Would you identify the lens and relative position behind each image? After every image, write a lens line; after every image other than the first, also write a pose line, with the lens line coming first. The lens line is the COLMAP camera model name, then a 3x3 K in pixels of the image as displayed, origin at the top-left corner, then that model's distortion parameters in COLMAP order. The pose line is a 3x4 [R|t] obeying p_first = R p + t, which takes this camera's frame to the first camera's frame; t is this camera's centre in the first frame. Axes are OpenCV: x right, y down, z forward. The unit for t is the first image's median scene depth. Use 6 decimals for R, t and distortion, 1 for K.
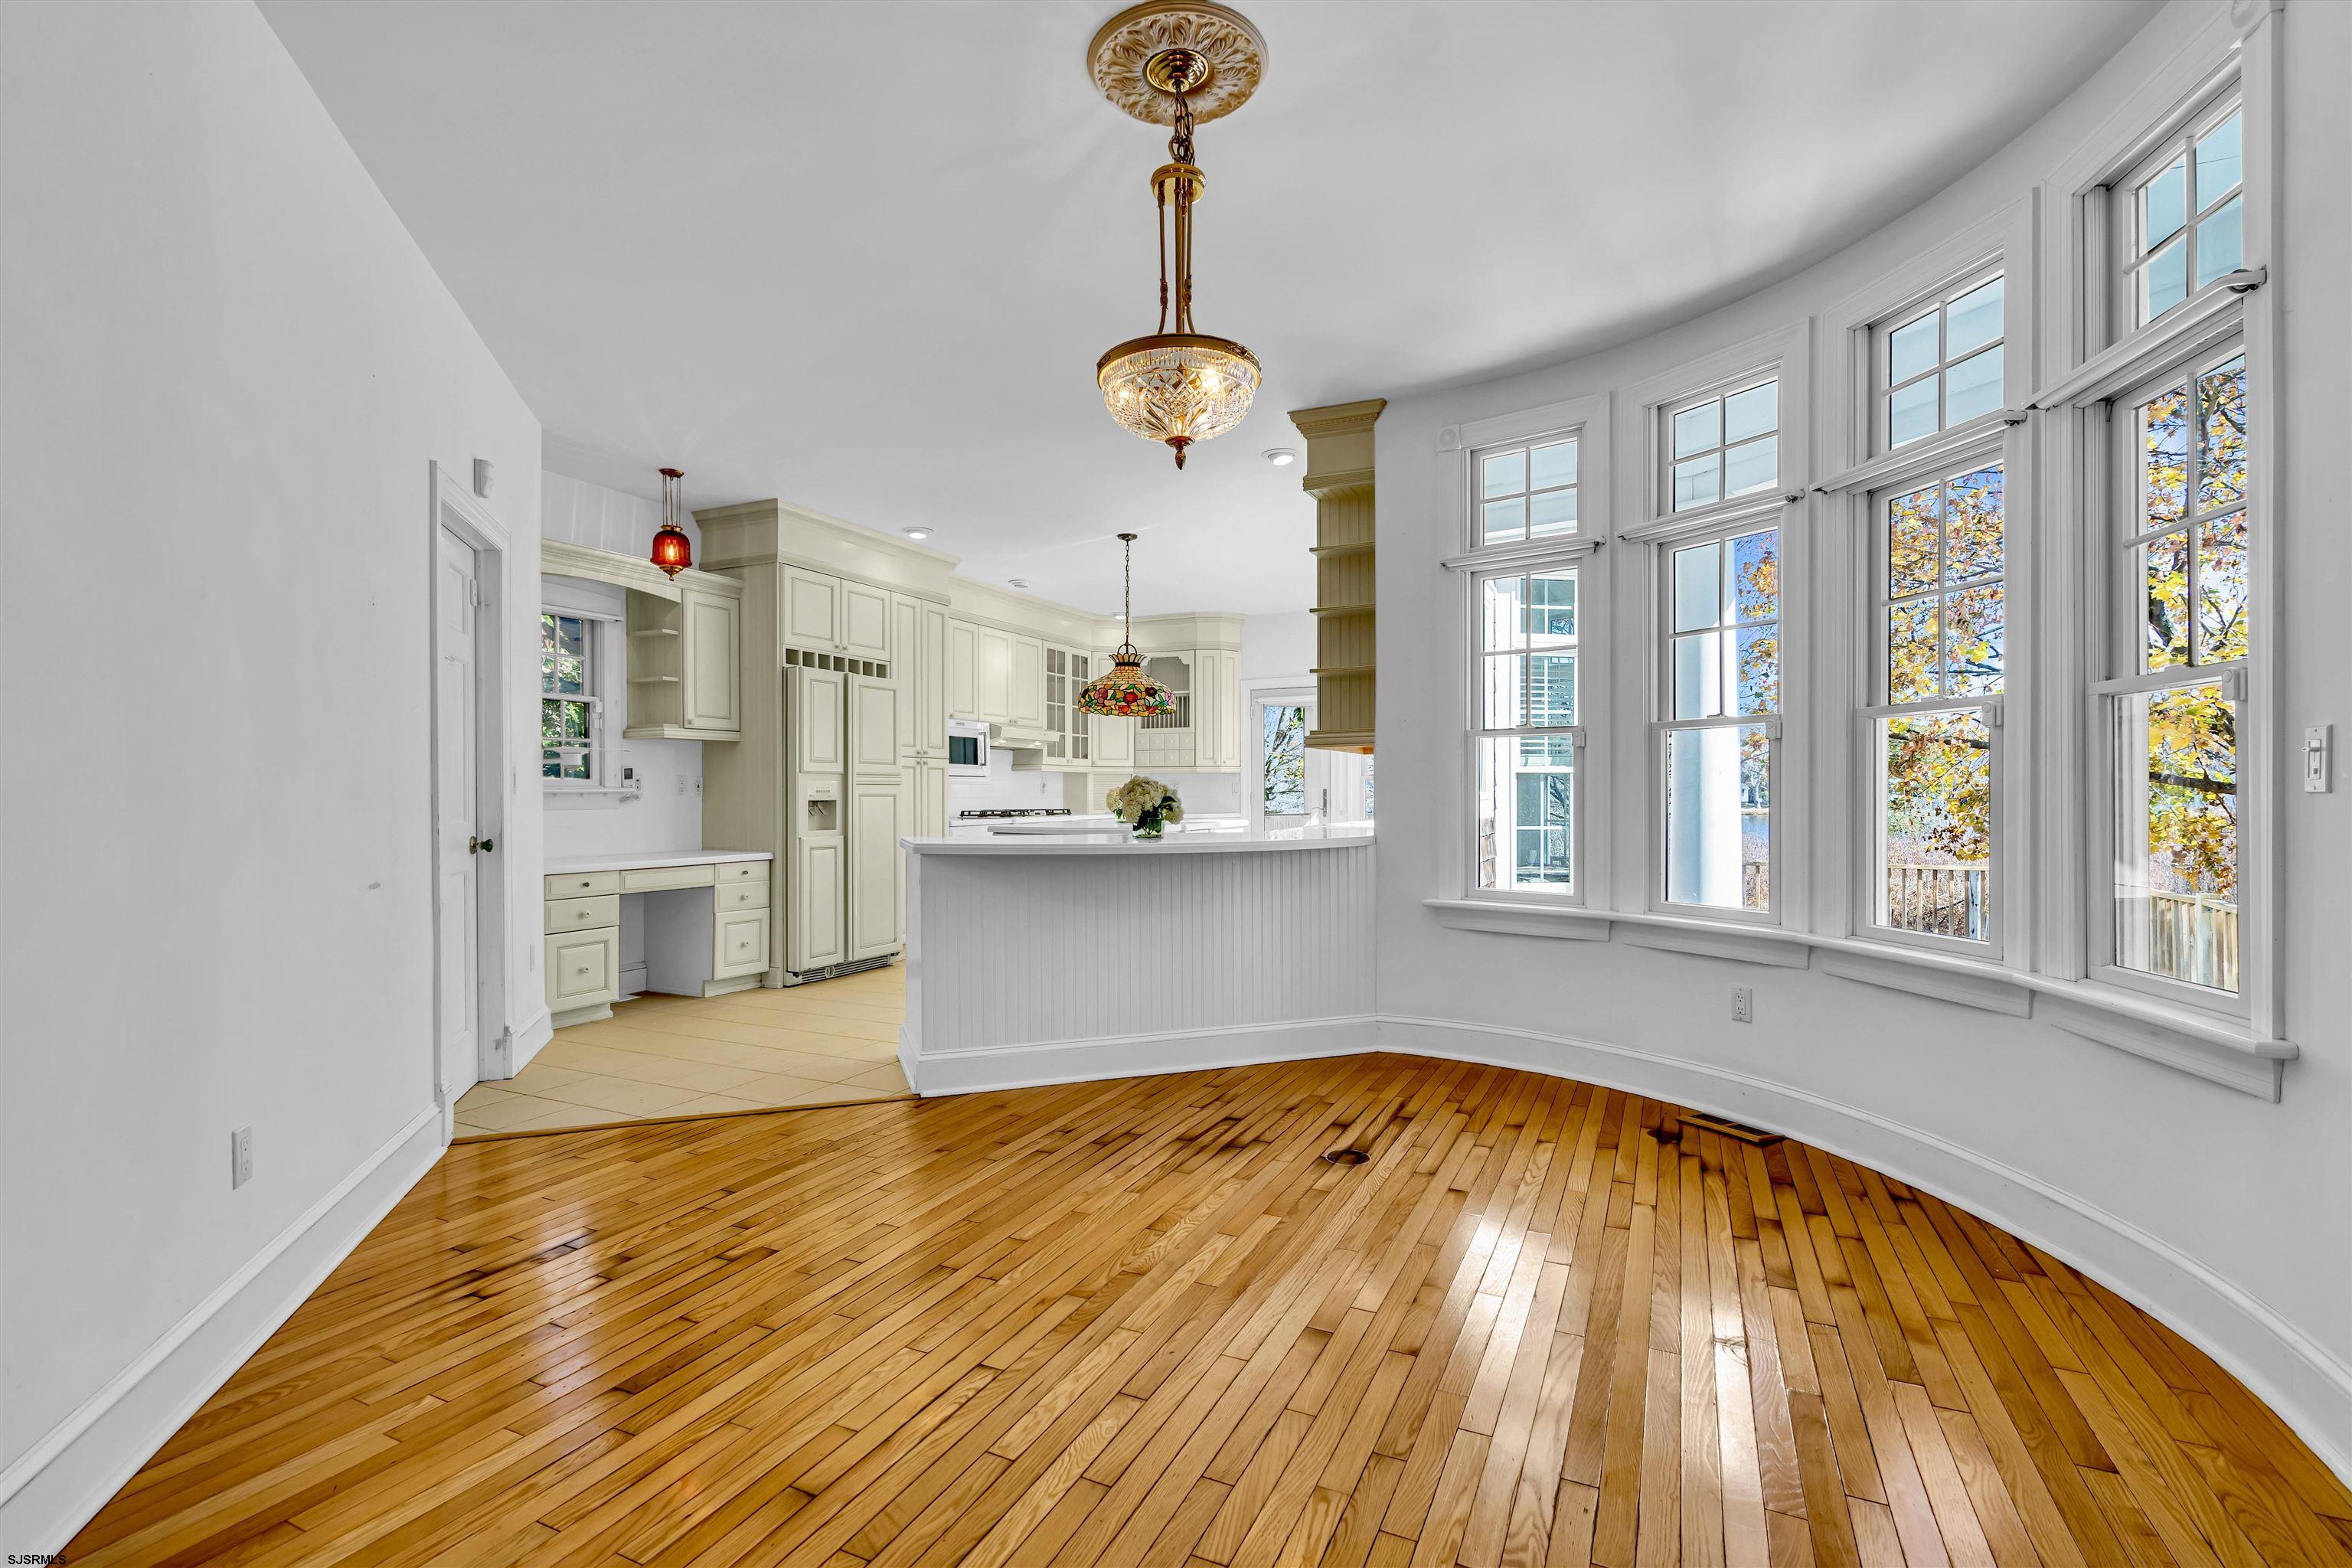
lens RADIAL K [[1072.5, 0, 1172.3], [0, 1072.5, 797.3], [0, 0, 1]] dist [-0.001326, 0.000863]
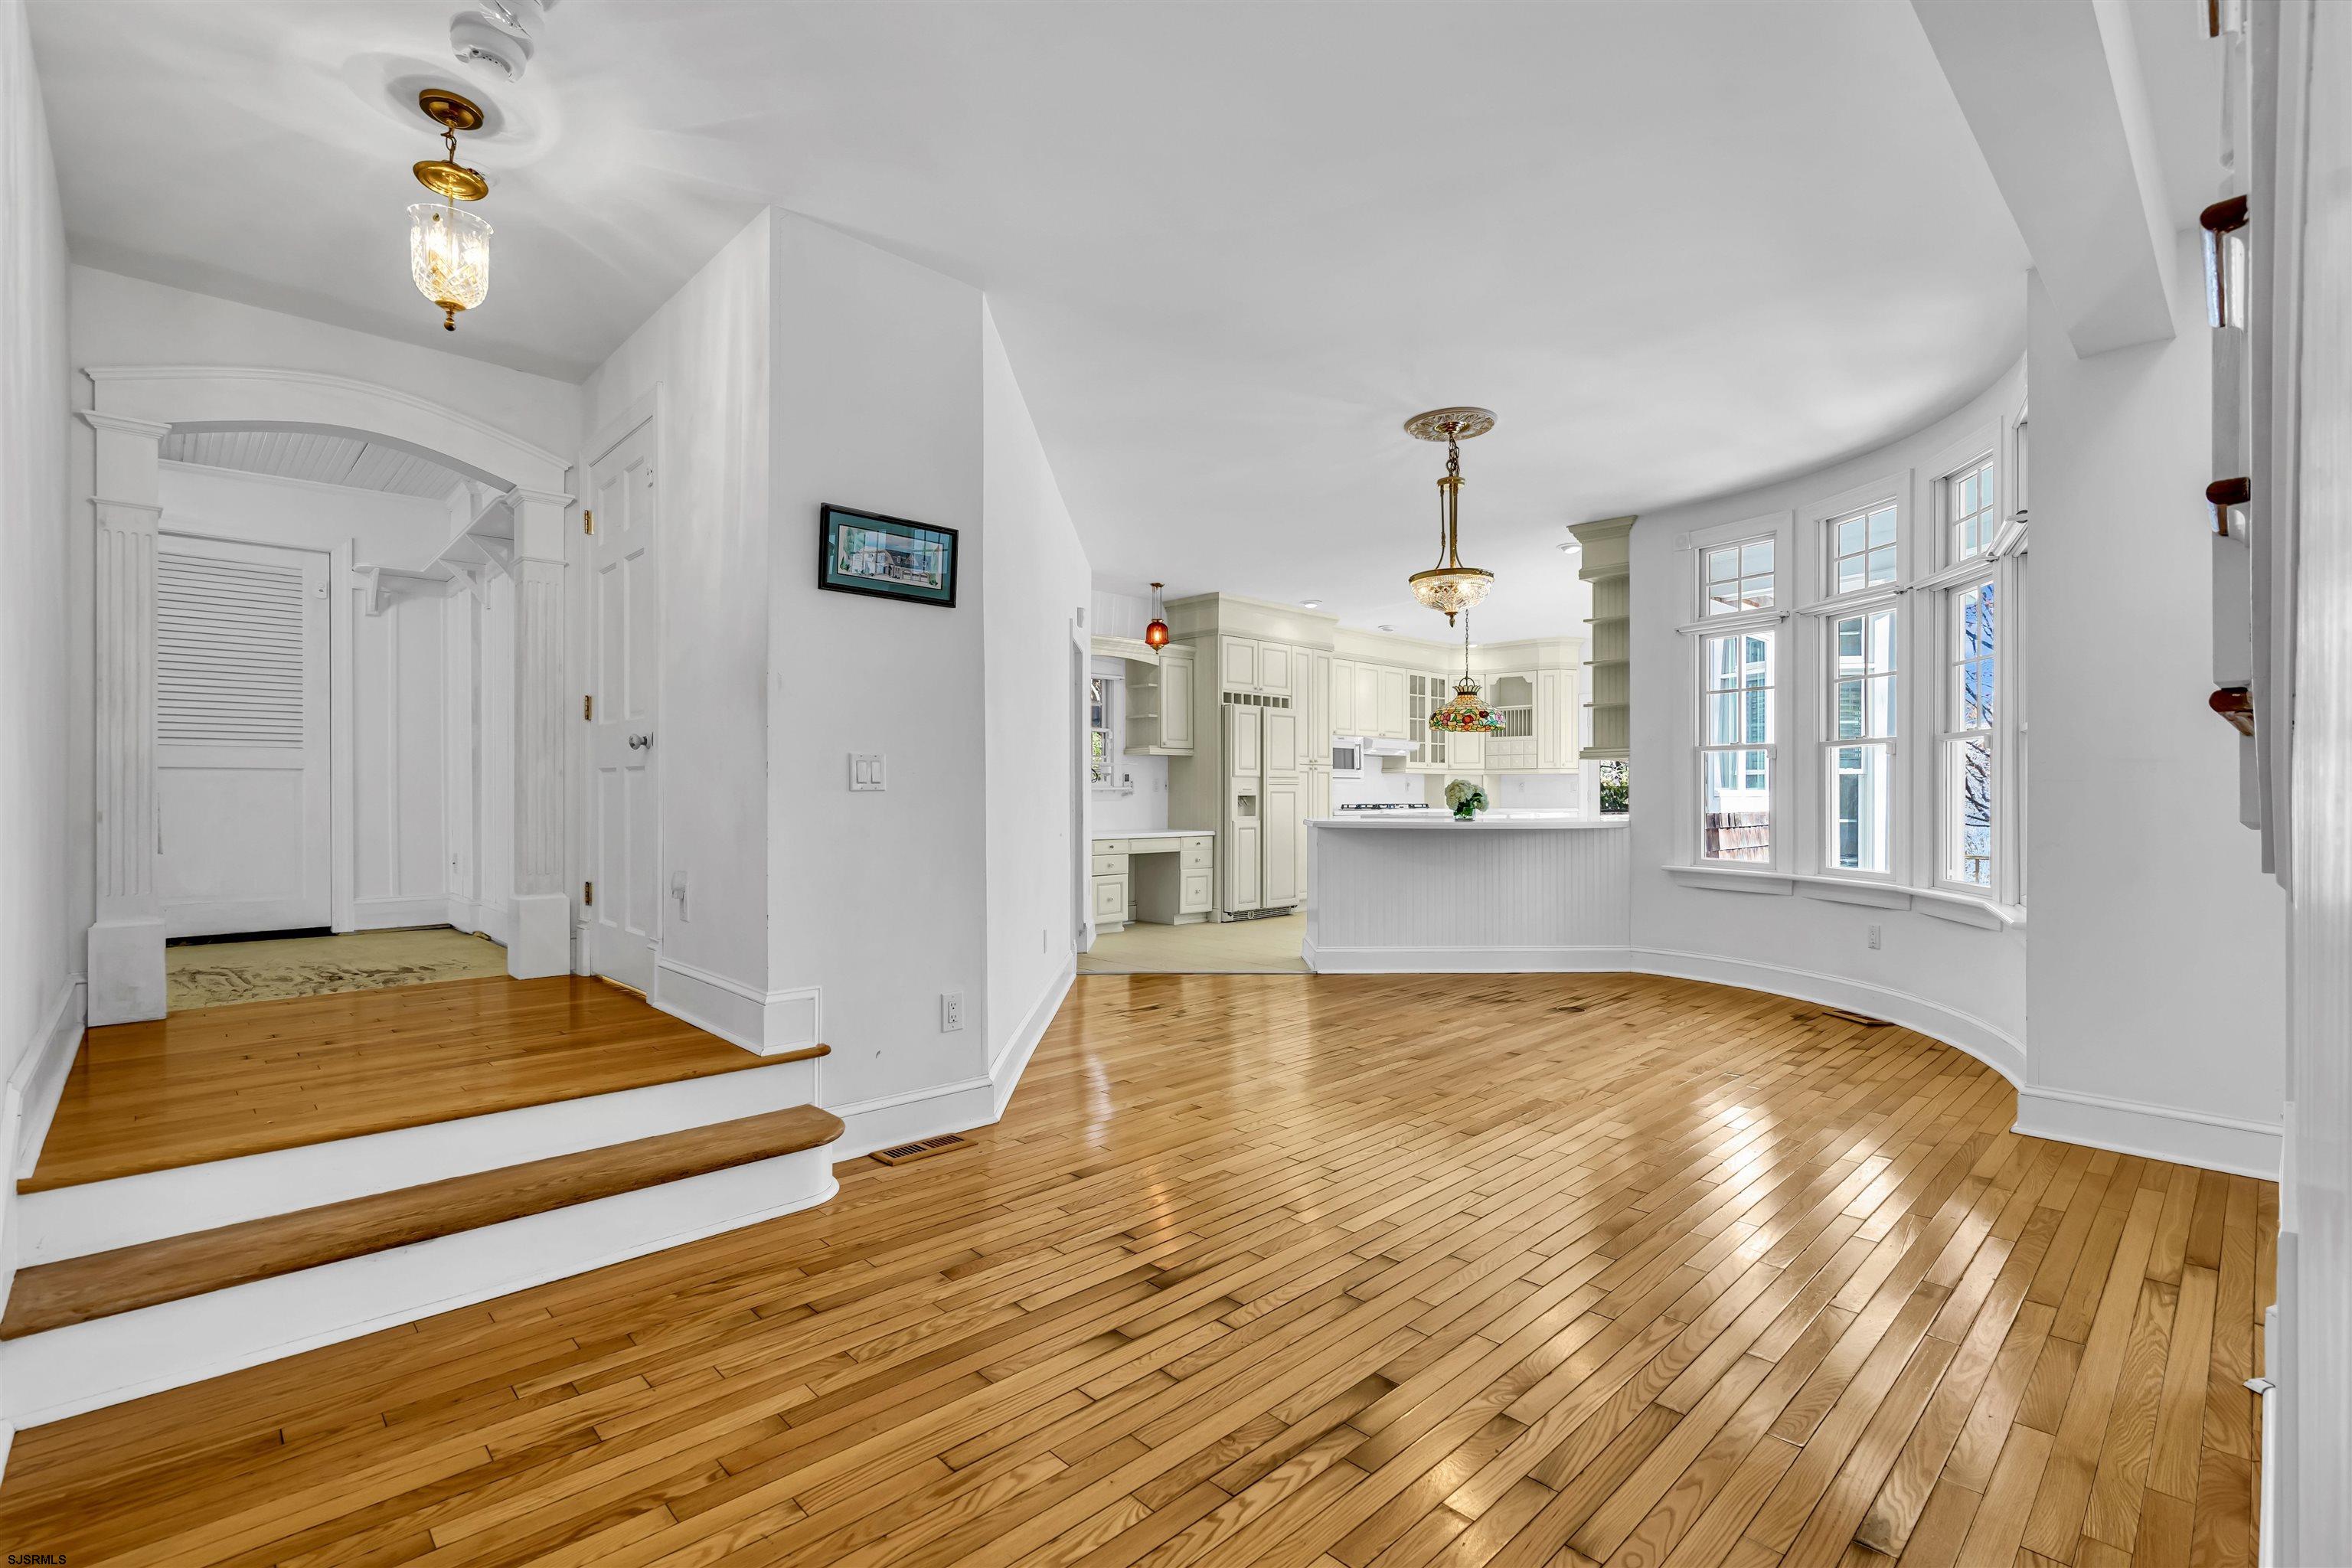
lens RADIAL K [[1072.5, 0, 1175.9], [0, 1072.5, 798.1], [0, 0, 1]] dist [-0.001326, 0.000863]
pose [[0.940205, 0.003174, -0.340596, 0.110180], [-0.002341, 0.999993, 0.002856, 0.003089], [0.340602, -0.001887, 0.940206, -0.560806]]
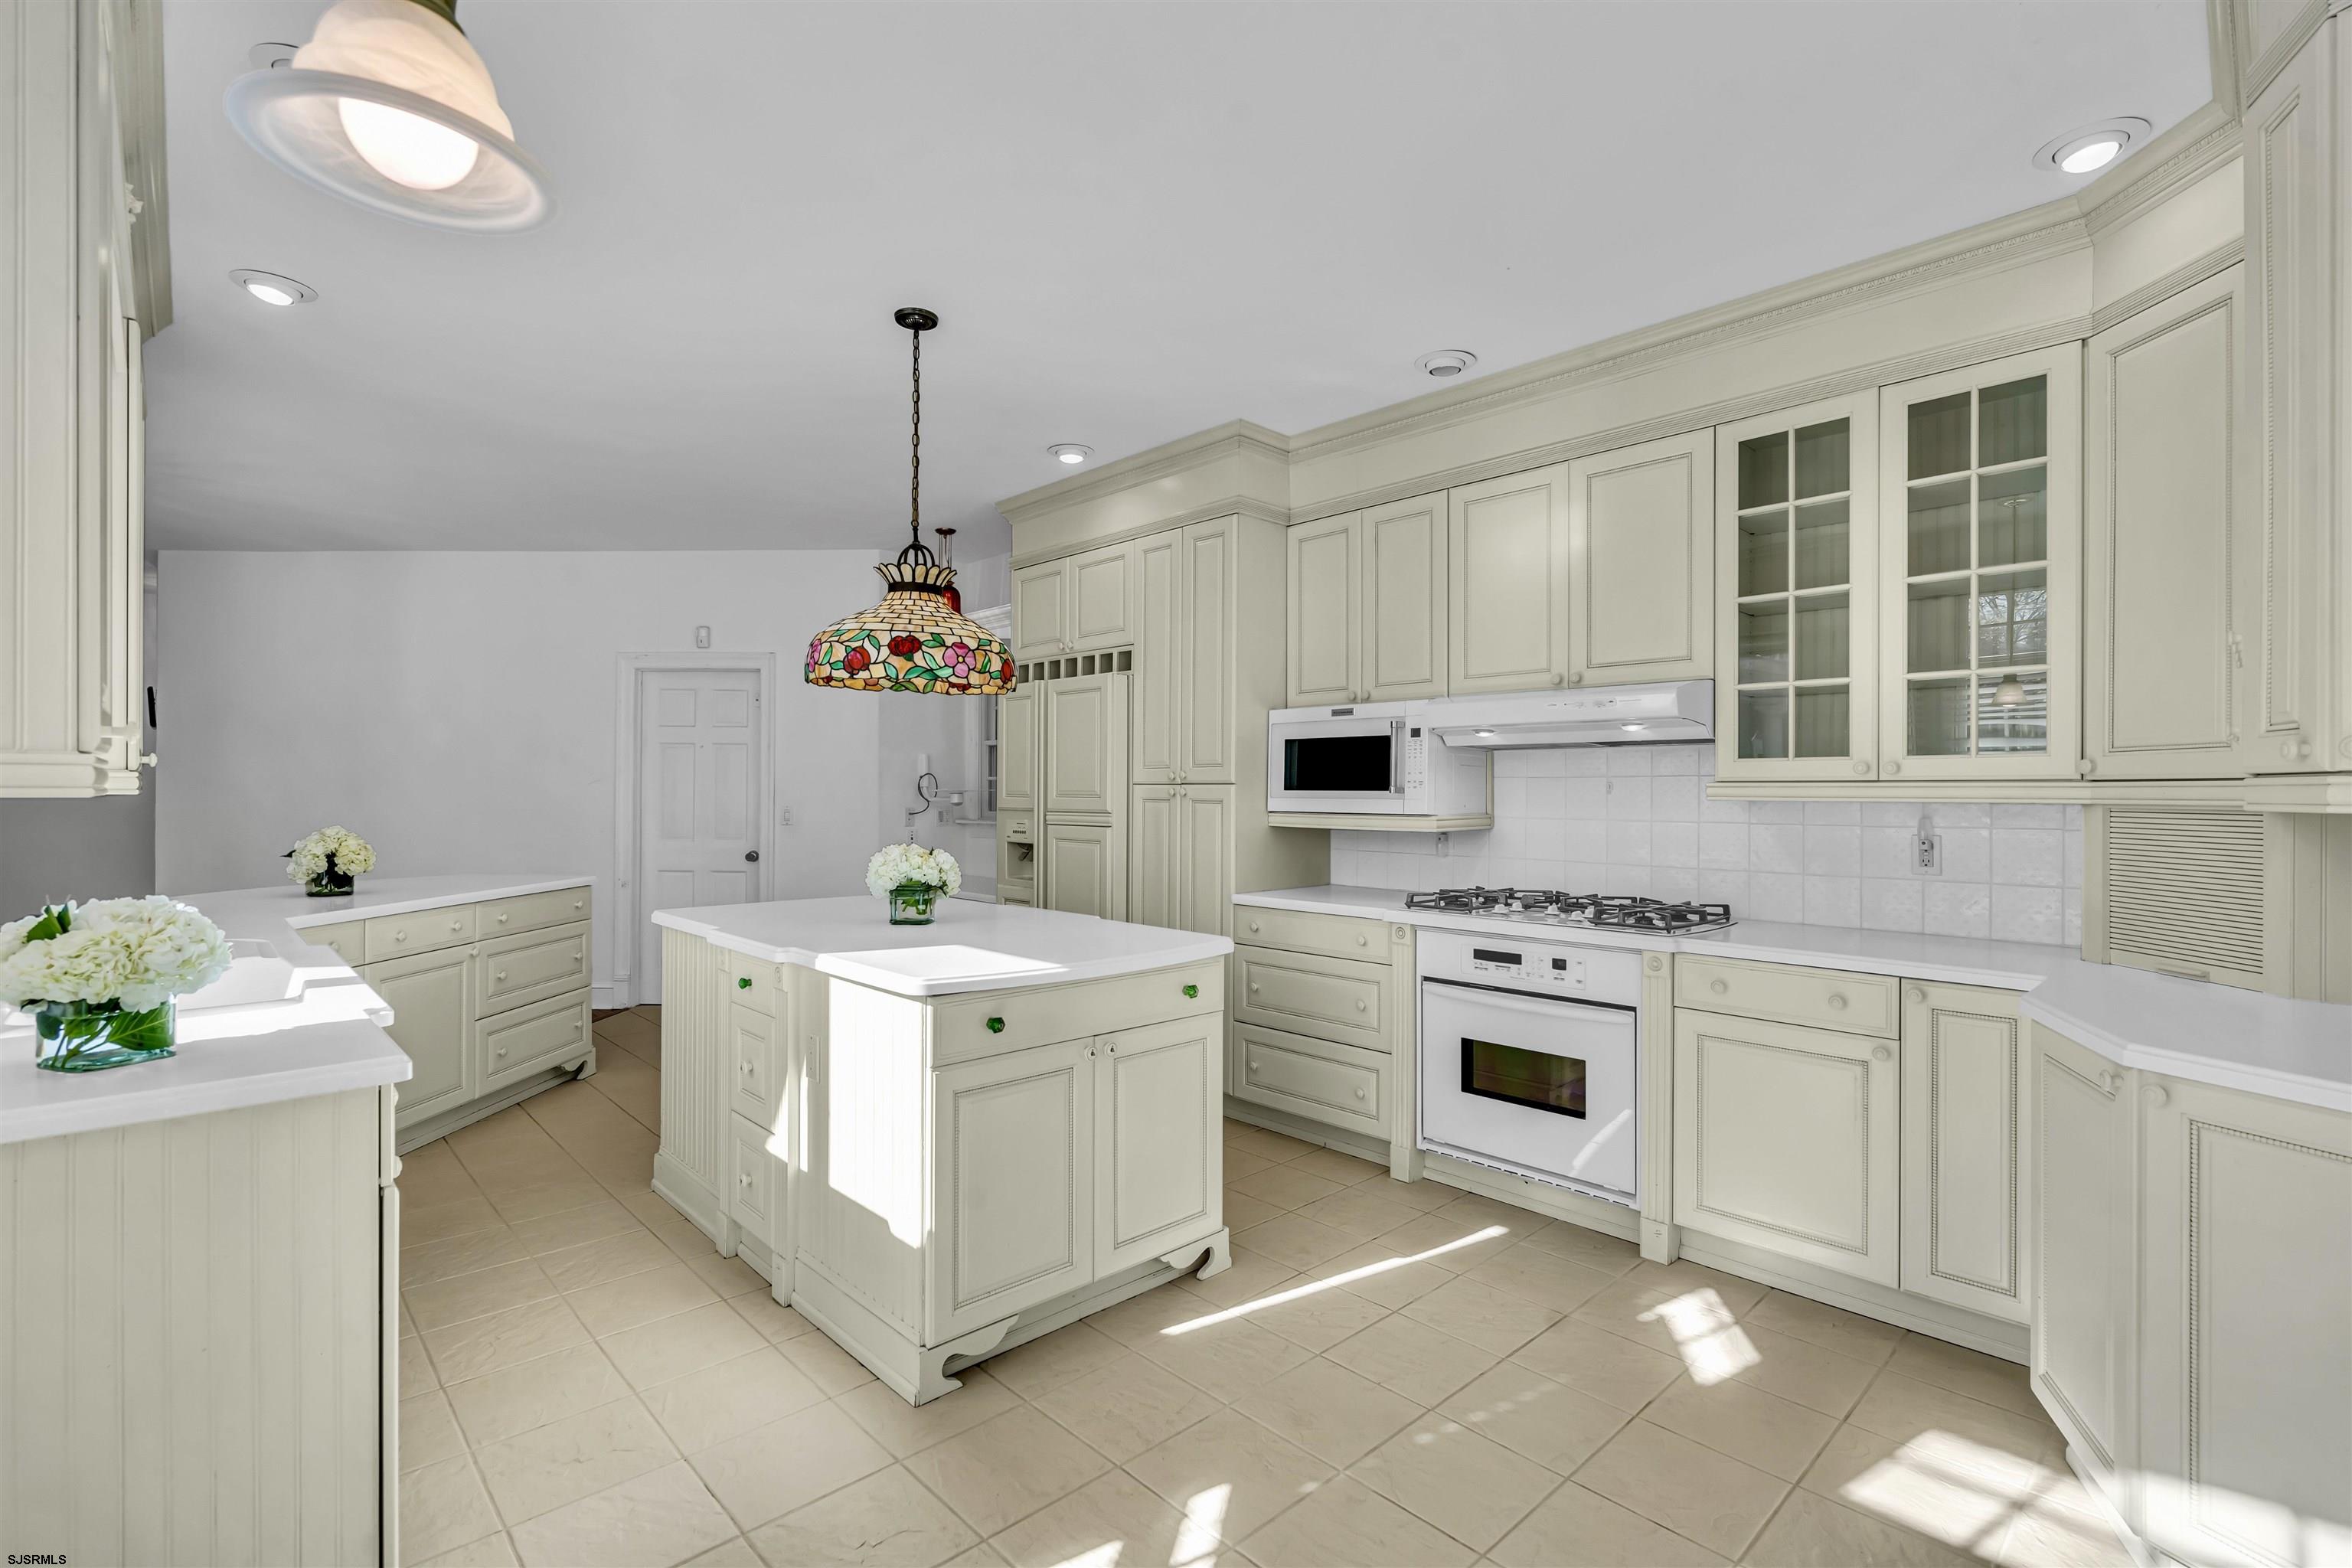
lens RADIAL K [[1072.5, 0, 1178.5], [0, 1072.5, 792.9], [0, 0, 1]] dist [-0.001326, 0.000863]
pose [[-0.364845, 0.003225, -0.931063, 0.556142], [-0.005995, 0.999965, 0.005812, -0.058206], [0.931049, 0.007702, -0.364813, 1.998581]]
